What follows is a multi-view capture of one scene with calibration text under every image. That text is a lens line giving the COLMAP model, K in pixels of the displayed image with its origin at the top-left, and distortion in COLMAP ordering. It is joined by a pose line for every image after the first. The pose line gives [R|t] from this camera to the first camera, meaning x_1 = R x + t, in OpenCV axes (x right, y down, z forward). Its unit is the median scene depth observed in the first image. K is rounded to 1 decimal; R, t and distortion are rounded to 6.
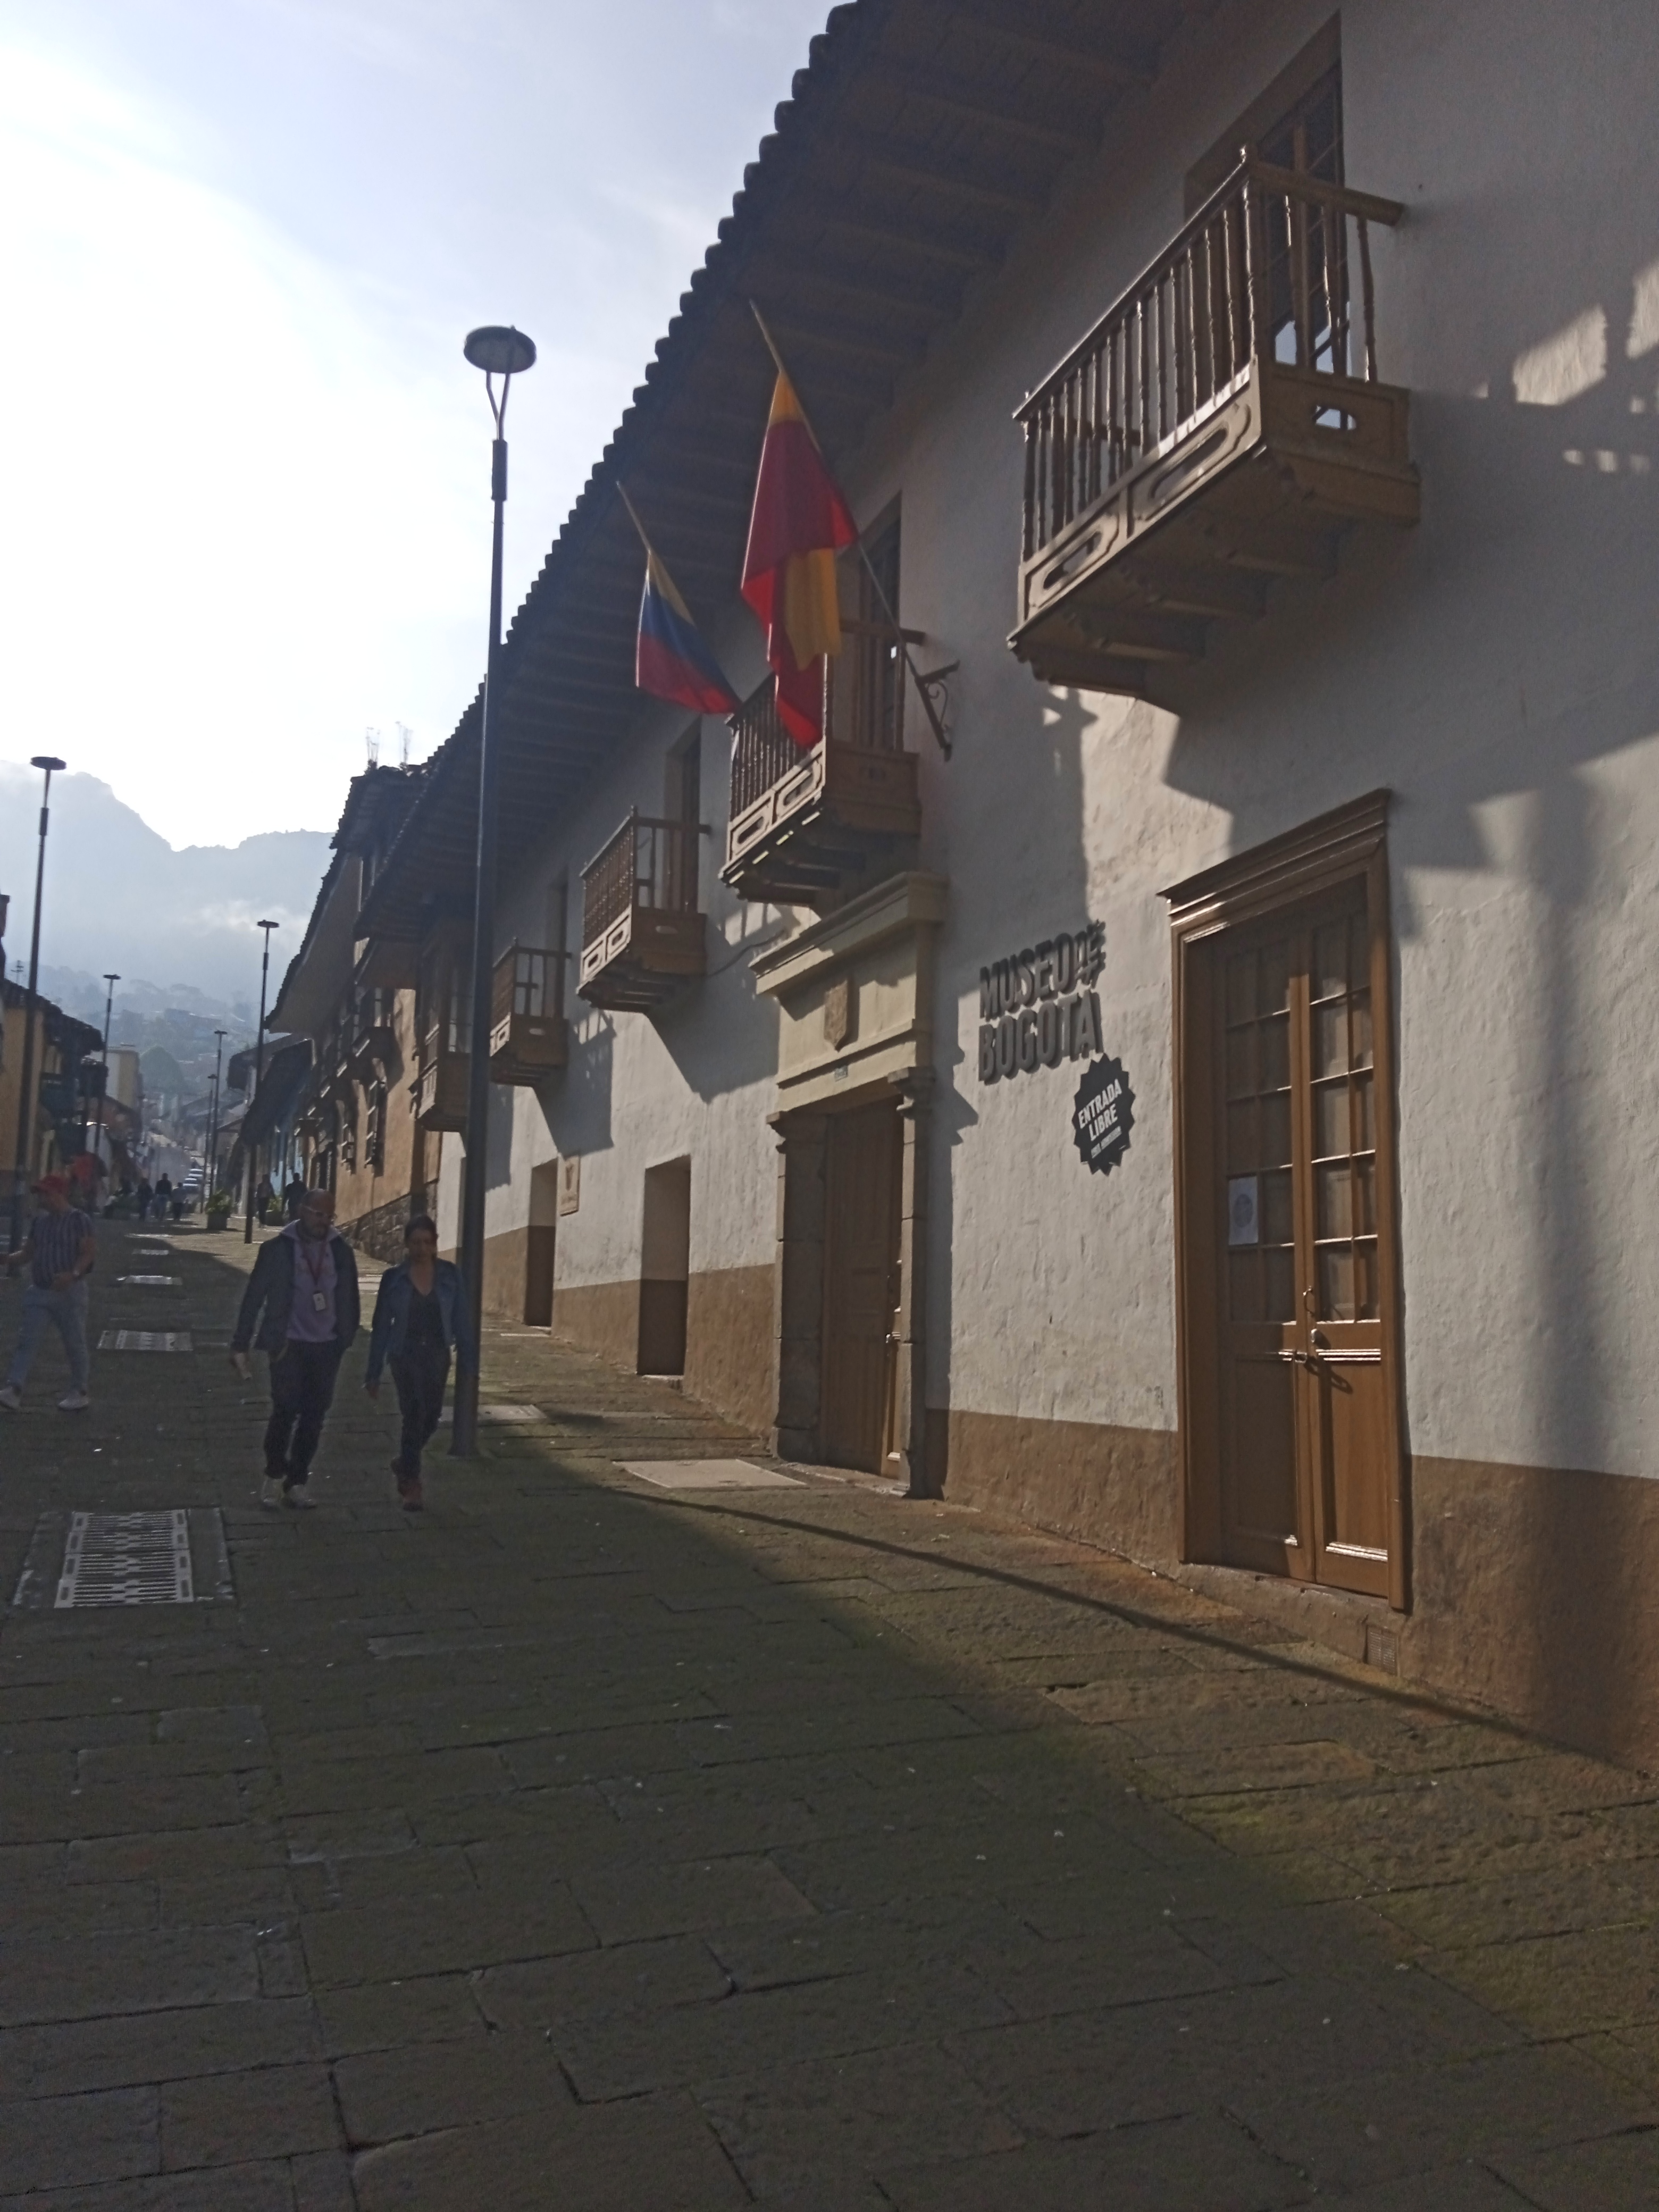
lens RADIAL K [[1819.1, 0, 829.5], [0, 1819.1, 1106.0], [0, 0, 1]] dist [0.032555, -0.010463]
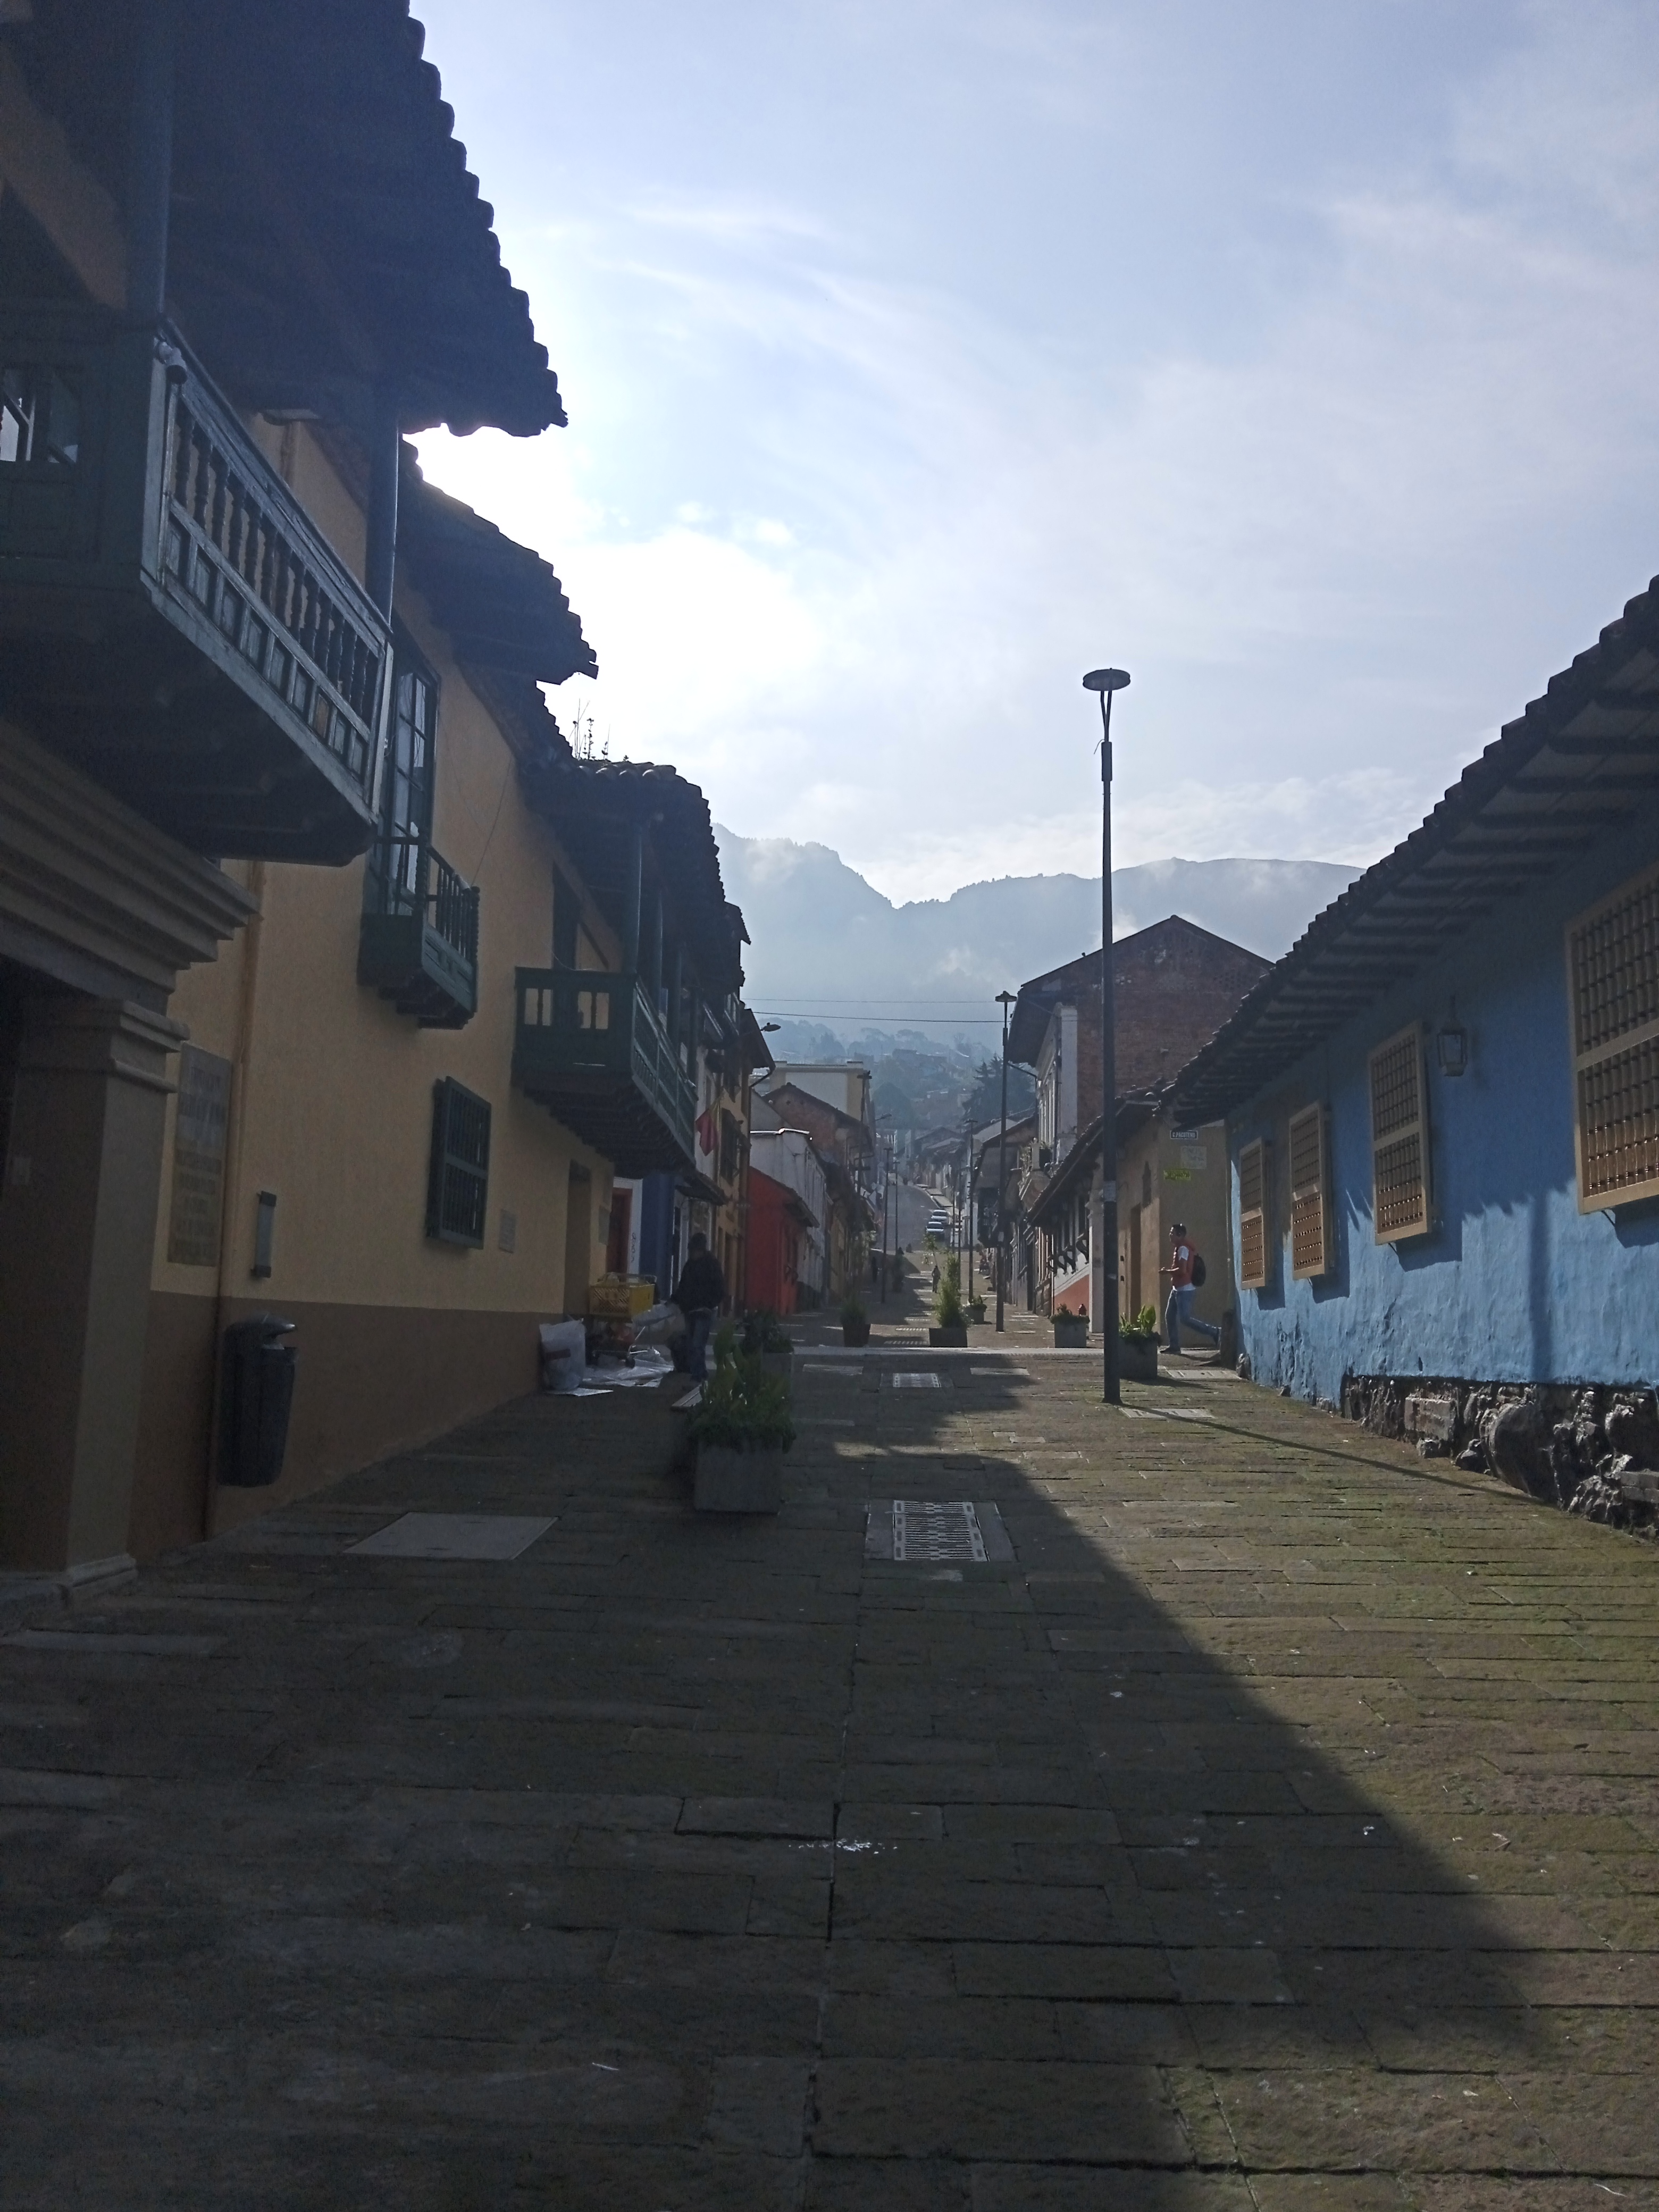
lens RADIAL K [[1819.1, 0, 829.5], [0, 1819.1, 1106.0], [0, 0, 1]] dist [0.032555, -0.010463]
pose [[0.925754, -0.048678, -0.374981, -0.046660], [0.042043, 0.998781, -0.025860, 0.003933], [0.375783, 0.008175, 0.926672, 0.124642]]
